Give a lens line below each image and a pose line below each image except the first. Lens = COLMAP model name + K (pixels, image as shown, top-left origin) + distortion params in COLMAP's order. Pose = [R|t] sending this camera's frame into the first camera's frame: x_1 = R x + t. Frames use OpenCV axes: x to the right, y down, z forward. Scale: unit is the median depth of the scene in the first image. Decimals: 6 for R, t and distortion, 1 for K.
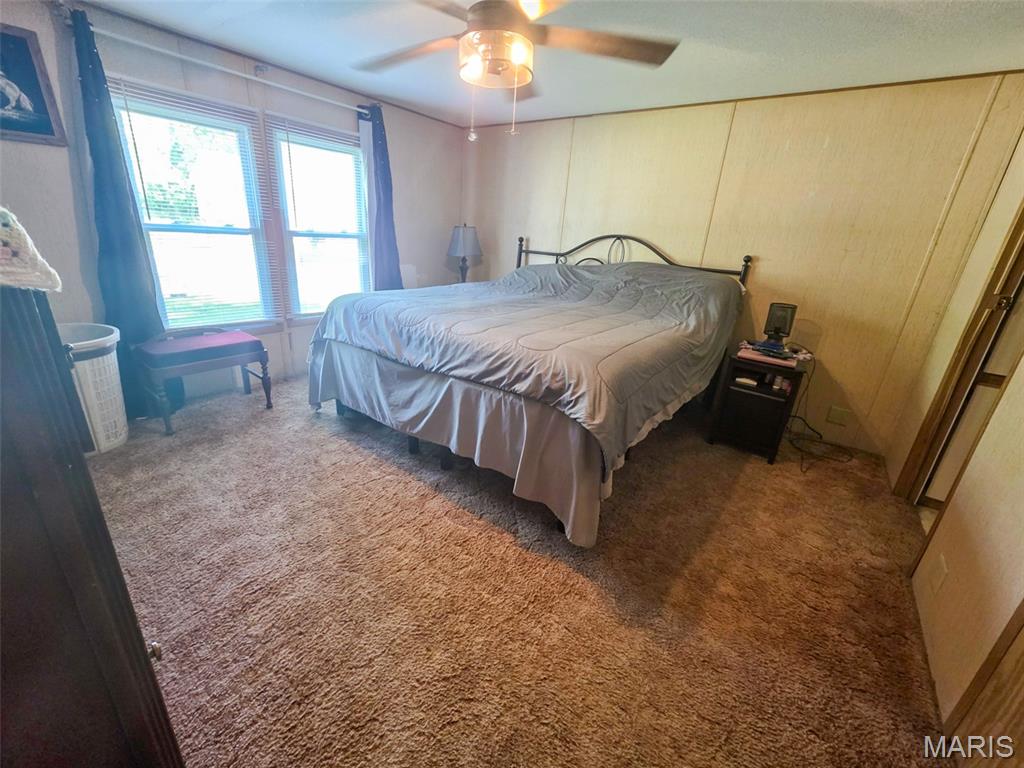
lens RADIAL K [[409.9, 0, 513.9], [0, 409.9, 377.7], [0, 0, 1]] dist [0.001172, 0.000265]
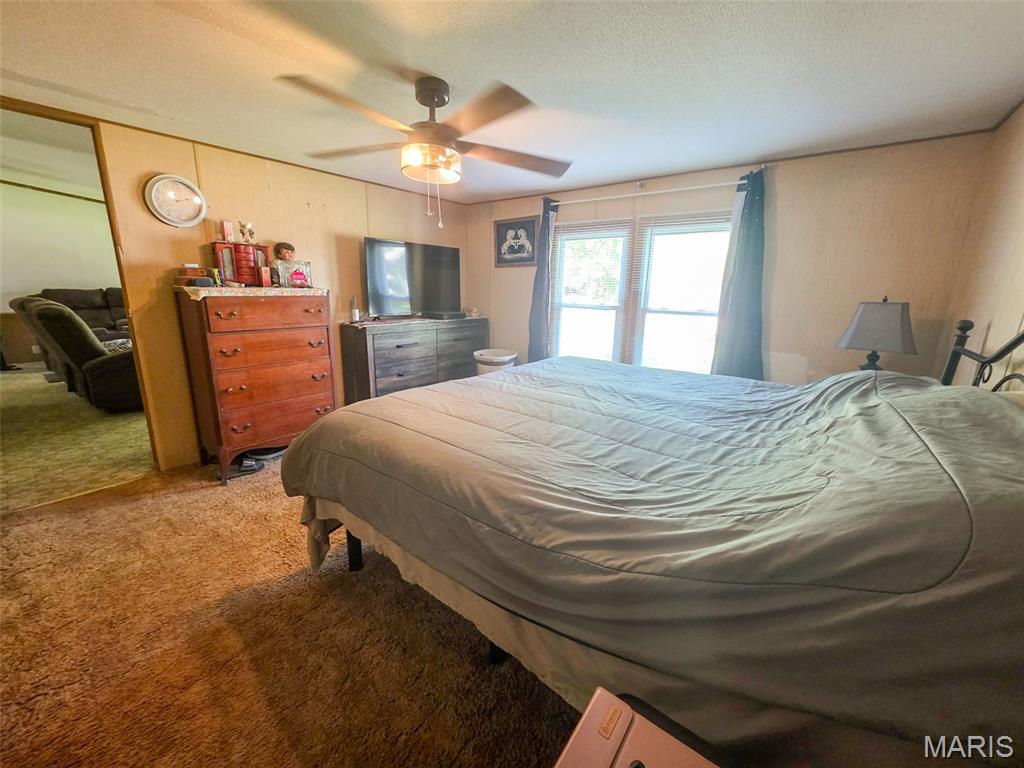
lens RADIAL K [[409.9, 0, 513.9], [0, 409.9, 377.7], [0, 0, 1]] dist [0.001172, 0.000265]
pose [[-0.021091, 0.152634, -0.988058, 0.630731], [-0.361476, 0.920257, 0.149877, -0.220245], [0.932143, 0.360320, 0.035765, 0.692492]]
